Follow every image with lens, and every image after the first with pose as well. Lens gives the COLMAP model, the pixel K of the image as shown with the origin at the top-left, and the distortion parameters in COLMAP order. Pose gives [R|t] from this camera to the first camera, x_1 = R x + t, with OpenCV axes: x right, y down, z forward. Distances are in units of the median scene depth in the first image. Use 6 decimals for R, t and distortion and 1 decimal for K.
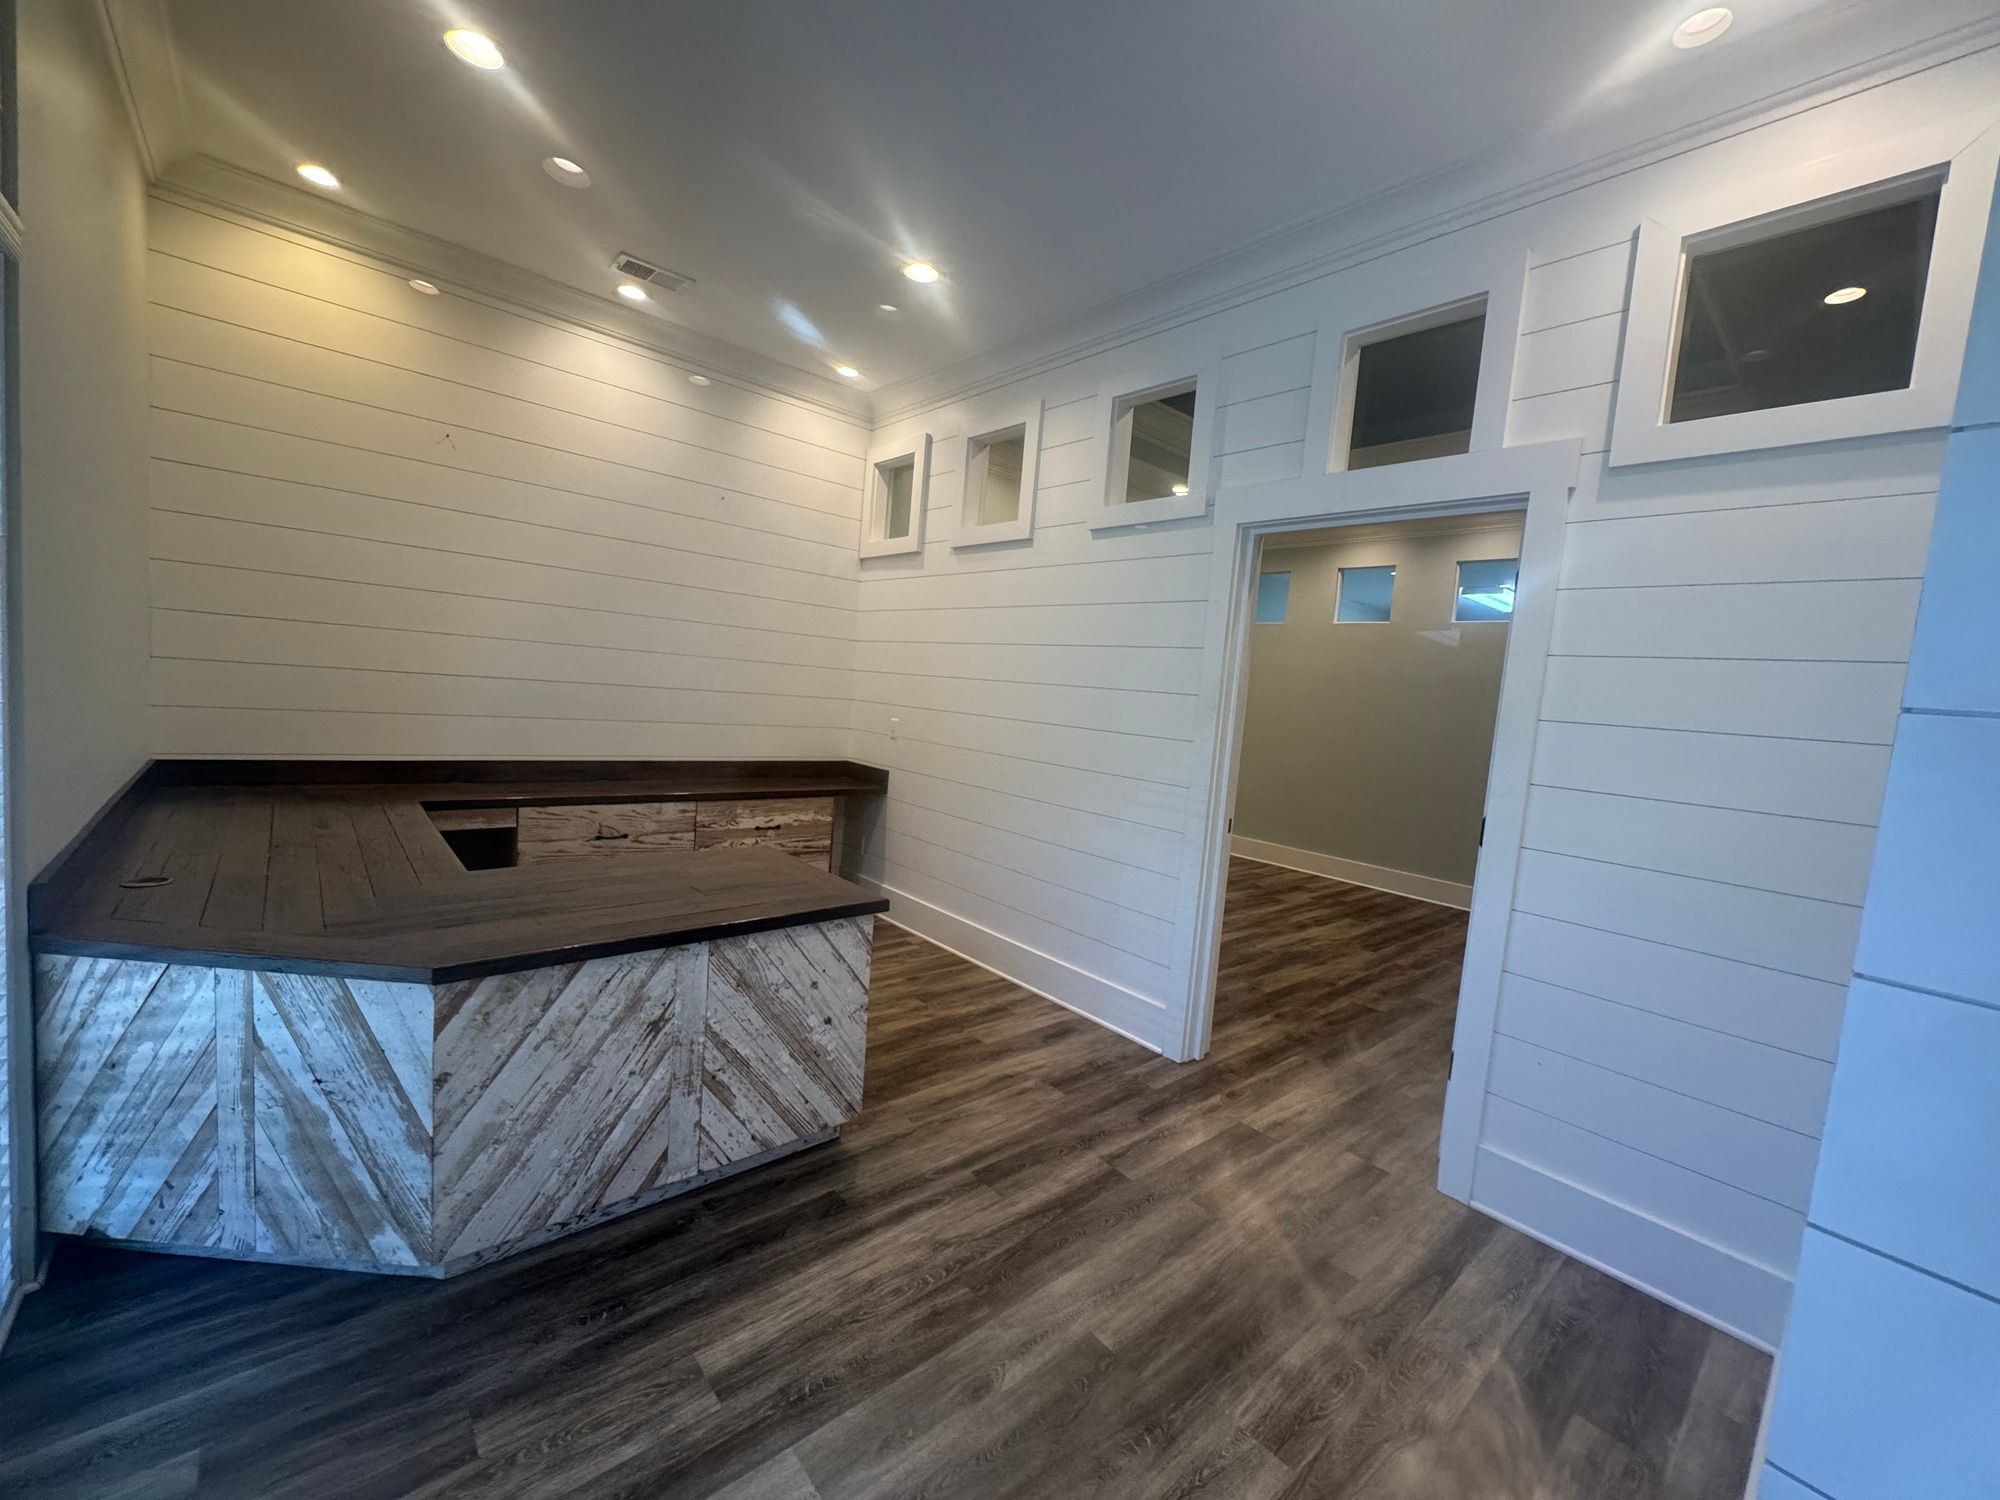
lens RADIAL K [[802.1, 0, 1003.7], [0, 802.1, 756.6], [0, 0, 1]] dist [0.001188, -0.005937]
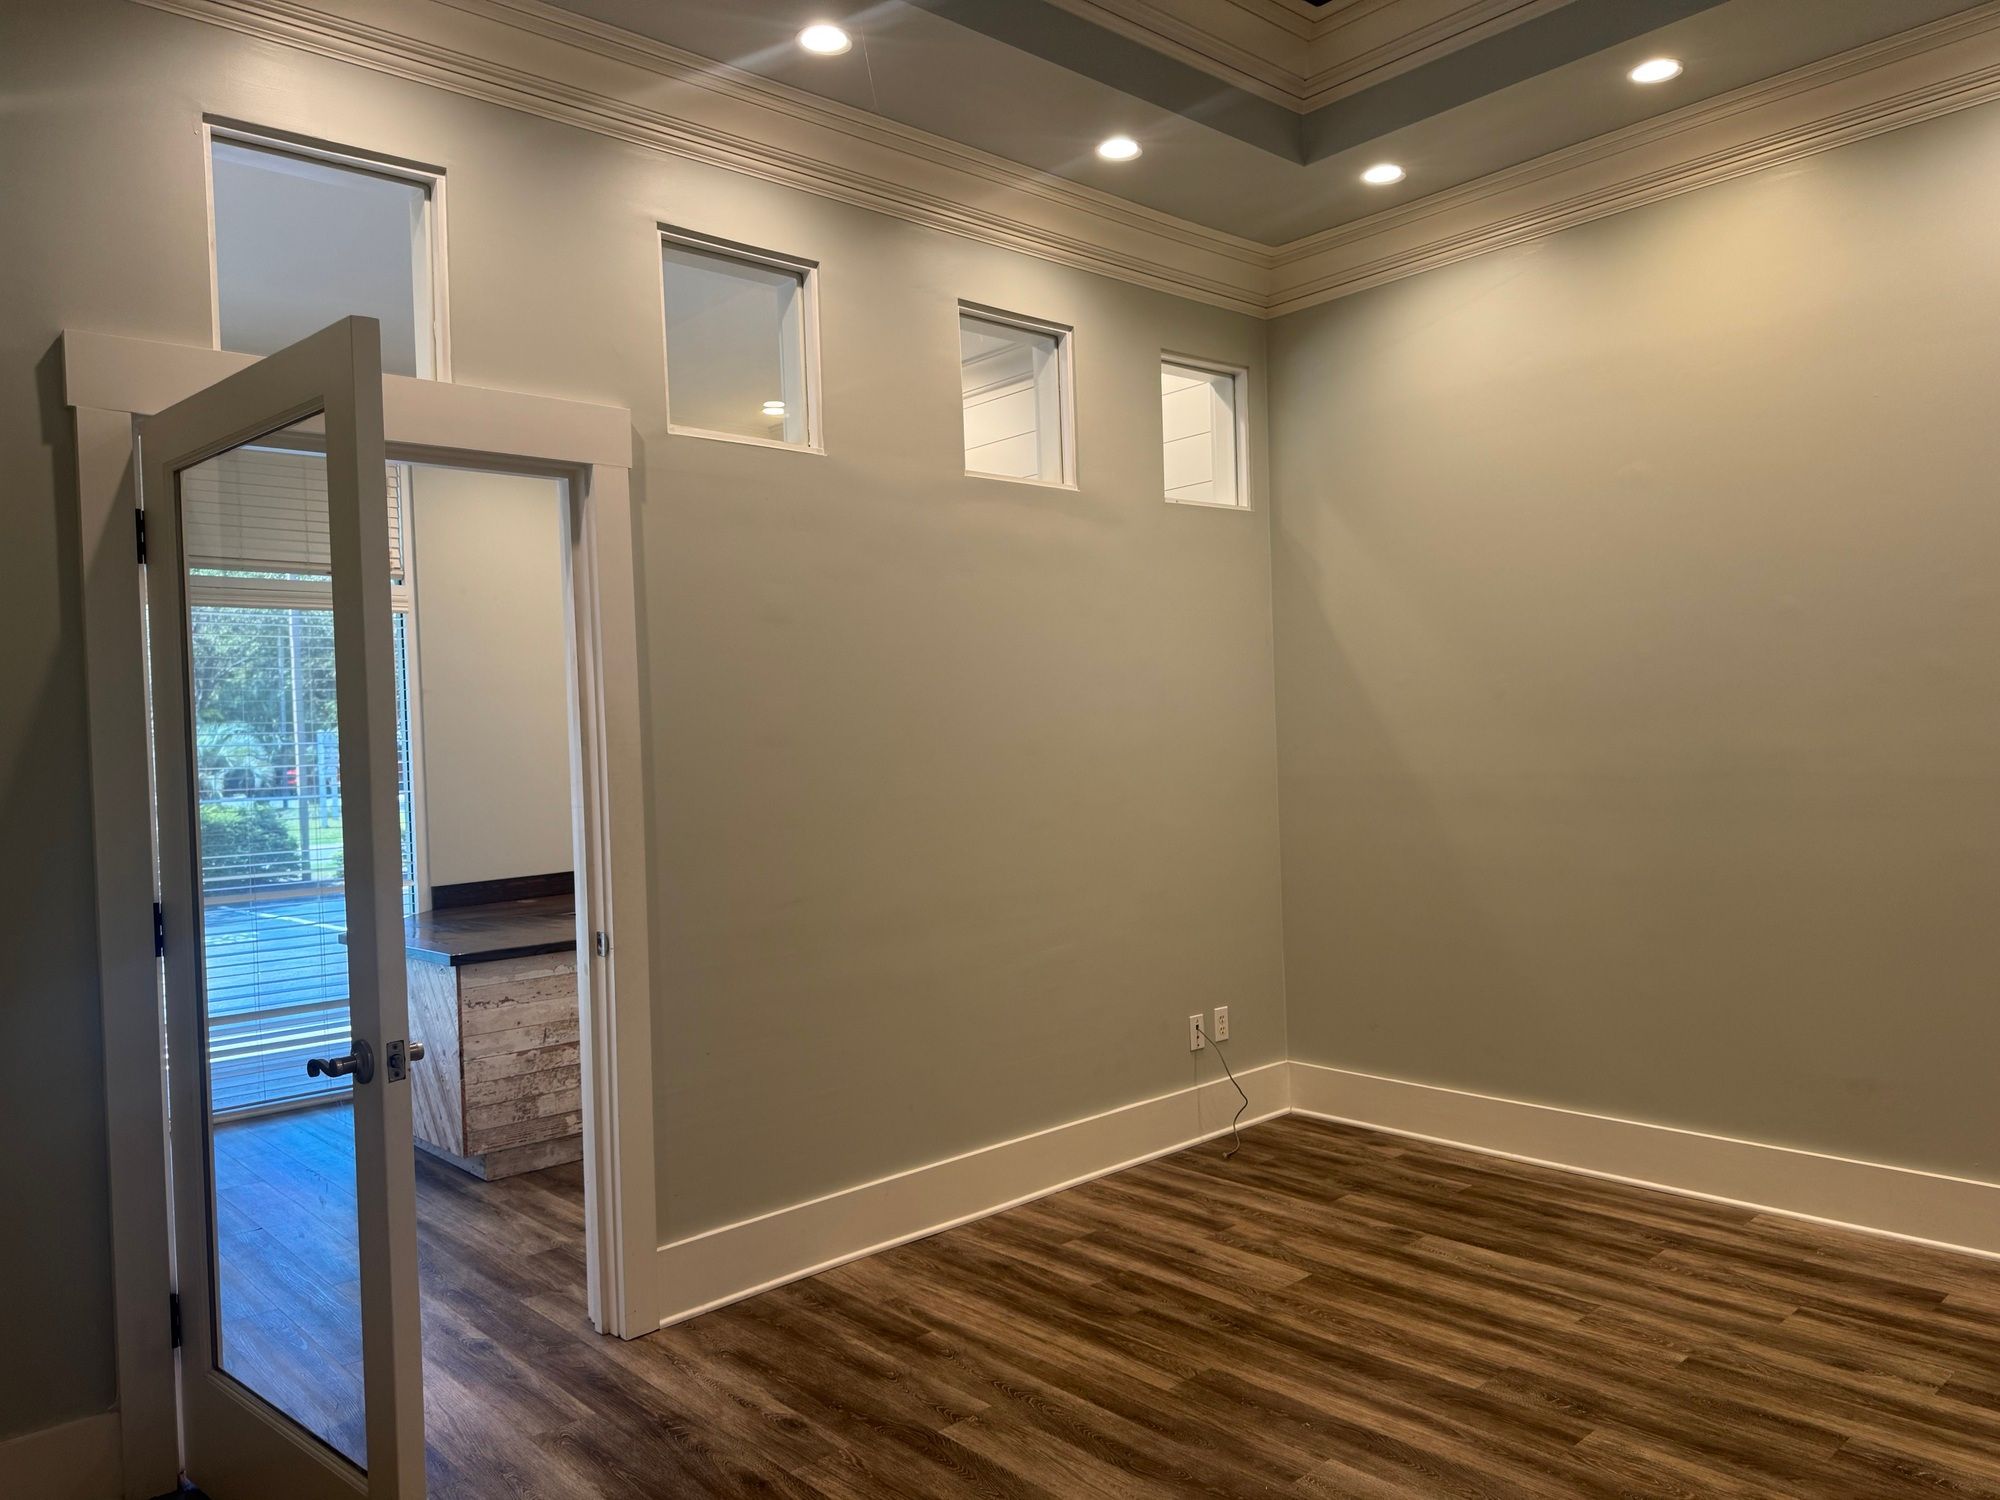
lens RADIAL K [[1412.6, 0, 1020.1], [0, 1412.6, 765.1], [0, 0, 1]] dist [0.088861, -0.132045]
pose [[0.014791, -0.059476, -0.998120, 1.545931], [-0.049273, 0.996973, -0.060138, -0.012255], [0.998676, 0.050070, 0.011816, 1.439426]]
